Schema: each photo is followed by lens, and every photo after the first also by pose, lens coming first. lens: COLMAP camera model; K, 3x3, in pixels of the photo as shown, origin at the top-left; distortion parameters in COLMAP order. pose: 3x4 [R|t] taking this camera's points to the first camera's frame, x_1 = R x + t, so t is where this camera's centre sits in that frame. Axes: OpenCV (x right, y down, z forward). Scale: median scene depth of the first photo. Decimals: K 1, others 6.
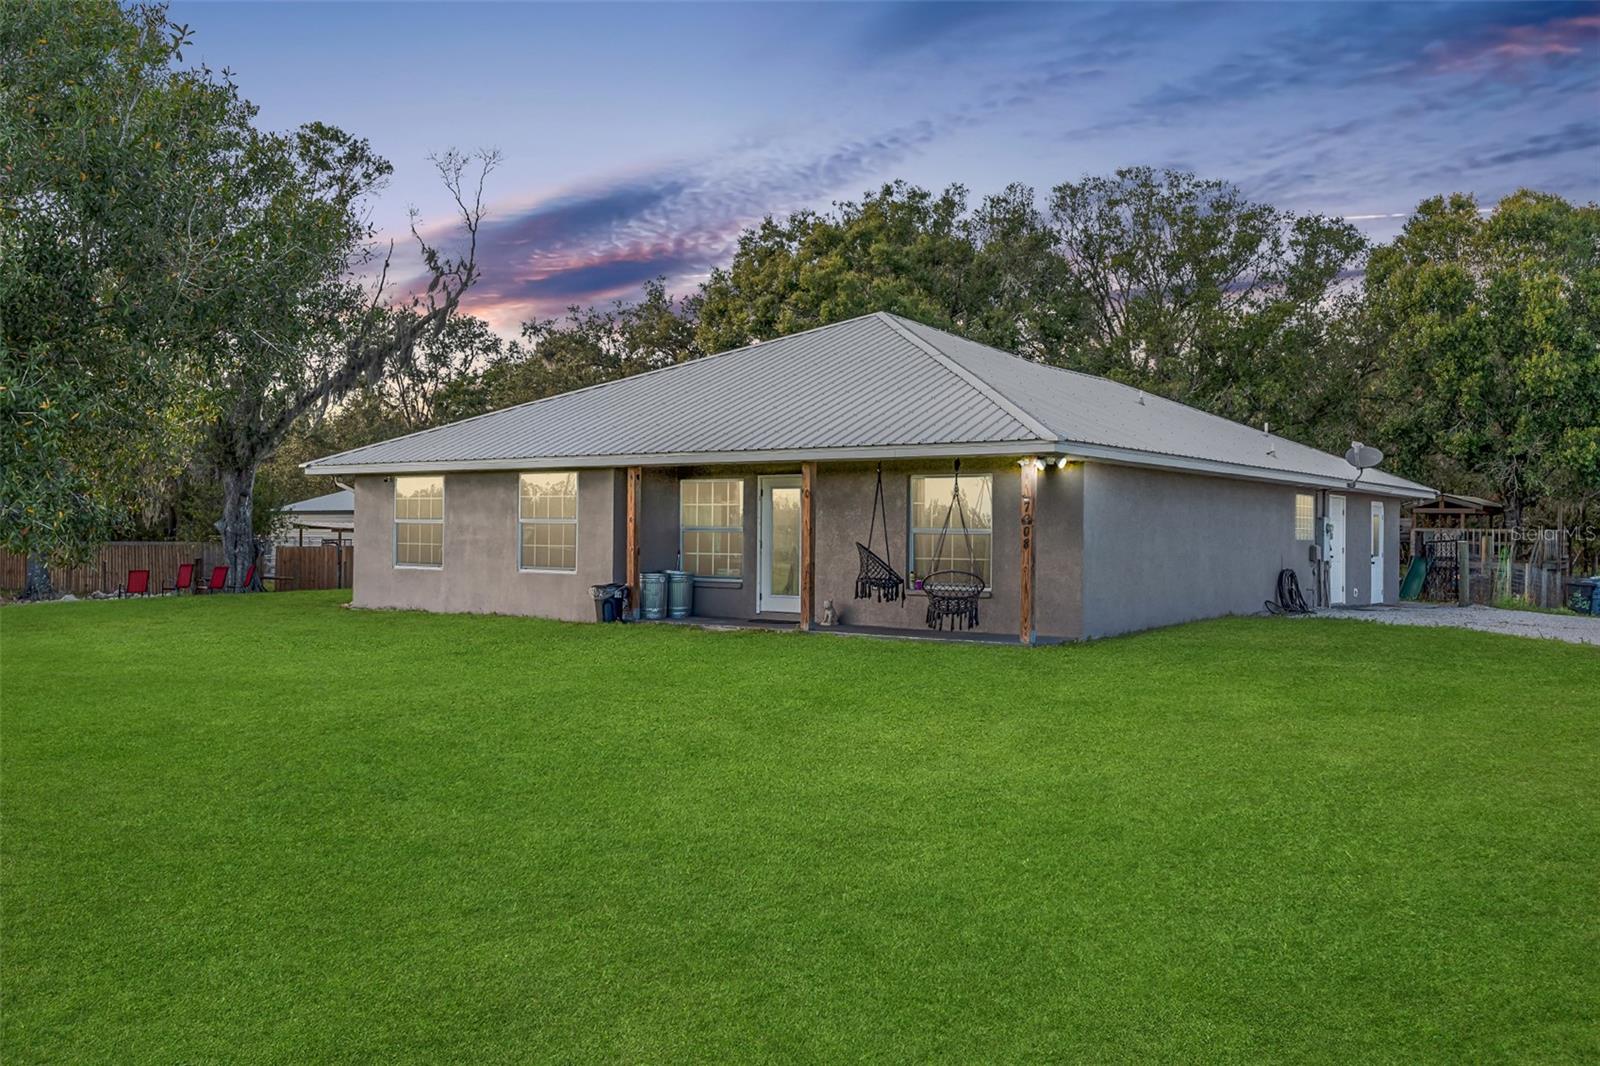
lens RADIAL K [[1426.3, 0, 800.1], [0, 1426.3, 532.7], [0, 0, 1]] dist [-0.011285, -0.000193]
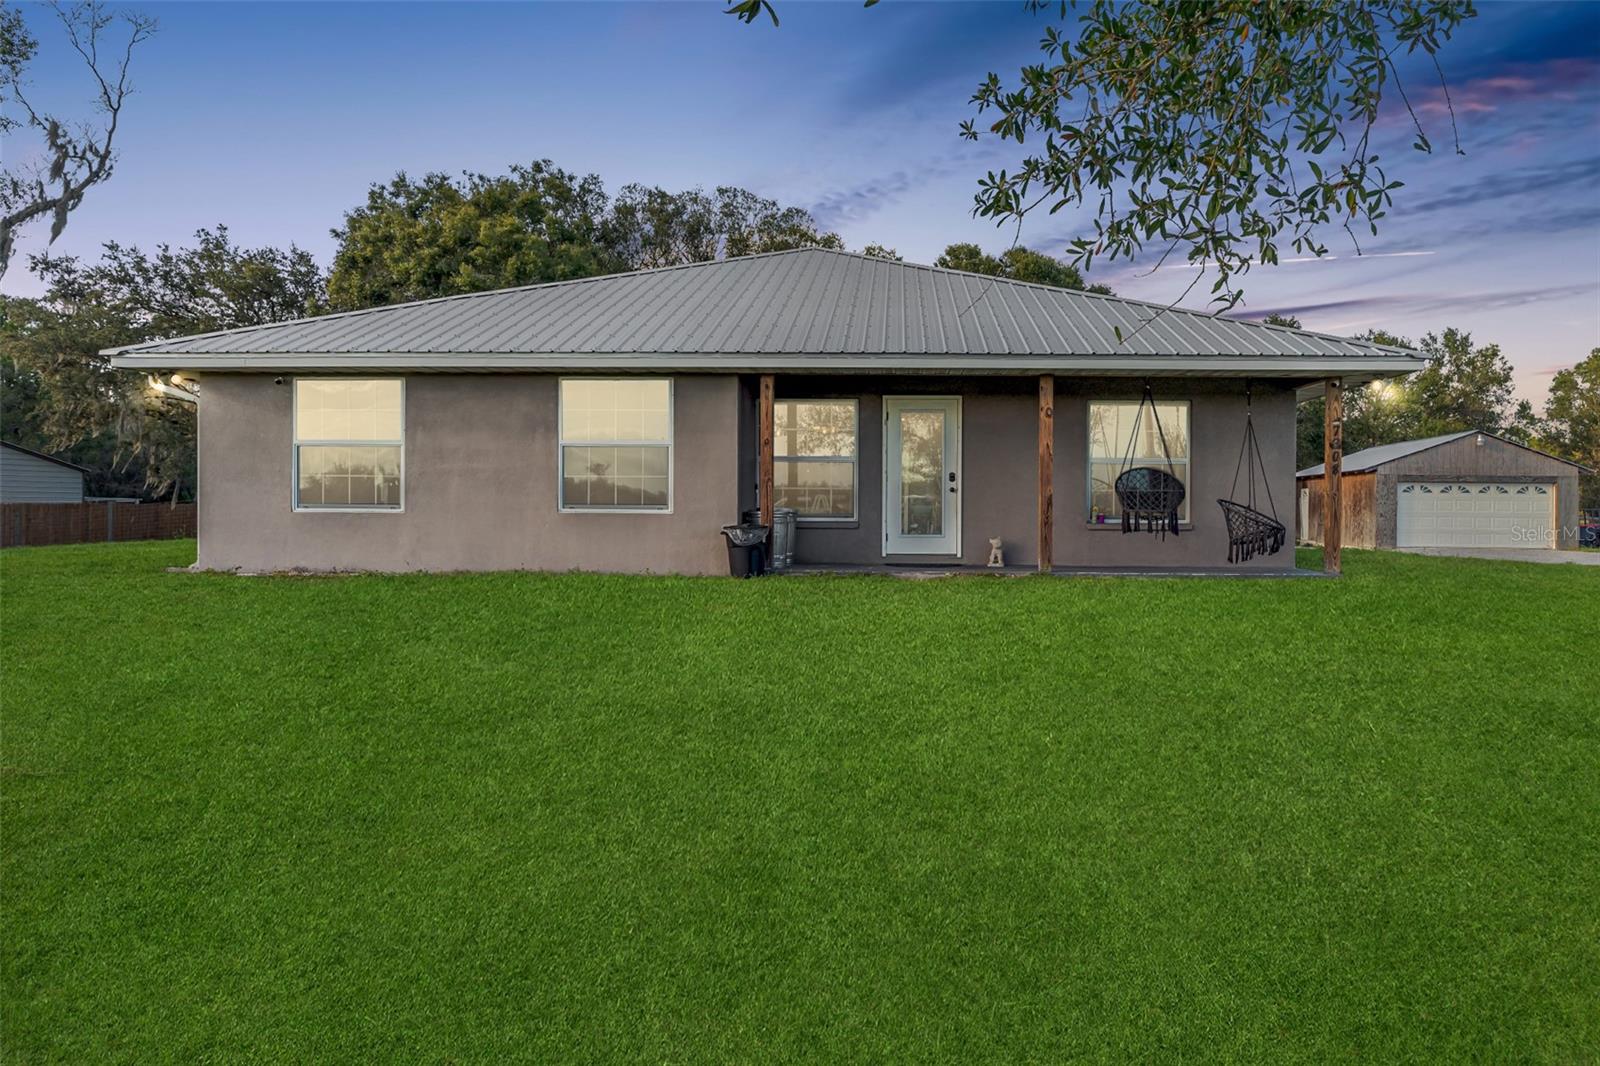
lens RADIAL K [[997.4, 0, 800.2], [0, 997.4, 534.6], [0, 0, 1]] dist [-0.039424, 0.003063]
pose [[0.801611, -0.014080, 0.597681, -0.385528], [-0.001029, 0.999689, 0.024930, 0.024737], [-0.597846, -0.020599, 0.801347, 0.489892]]
